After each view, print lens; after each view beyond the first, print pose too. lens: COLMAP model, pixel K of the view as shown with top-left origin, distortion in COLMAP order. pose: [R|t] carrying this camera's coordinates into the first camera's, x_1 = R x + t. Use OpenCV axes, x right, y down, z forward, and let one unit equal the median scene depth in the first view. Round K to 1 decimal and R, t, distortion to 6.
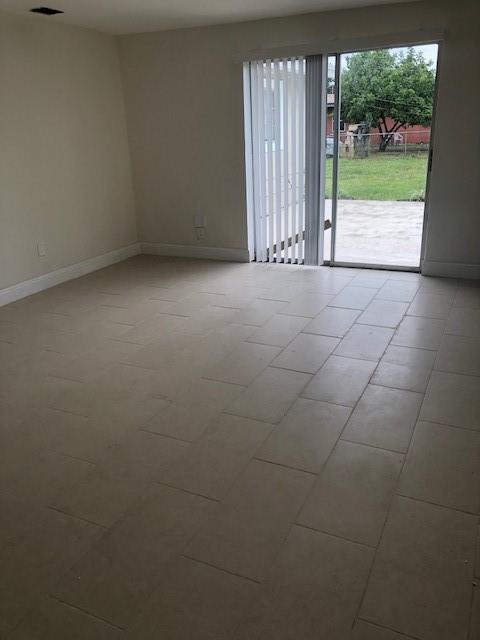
lens RADIAL K [[528.5, 0, 217.2], [0, 528.5, 316.0], [0, 0, 1]] dist [0.048692, -0.058933]
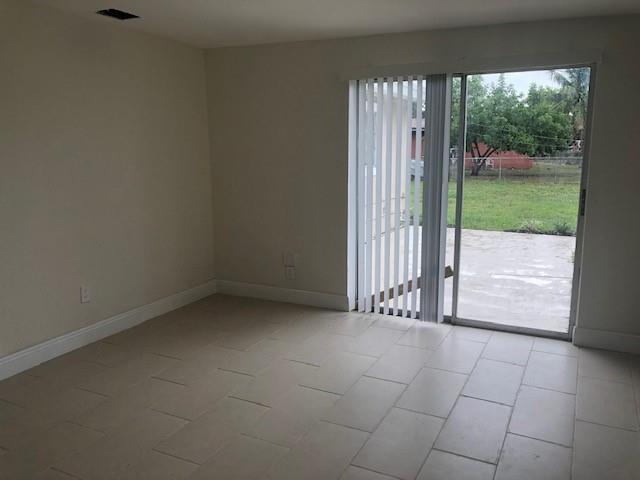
lens RADIAL K [[528.5, 0, 321.1], [0, 528.5, 237.1], [0, 0, 1]] dist [0.048692, -0.058933]
pose [[0.999093, 0.032626, 0.027363, -0.009229], [-0.027589, 0.985463, -0.167634, -0.078949], [-0.032434, 0.166727, 0.985469, 0.188615]]
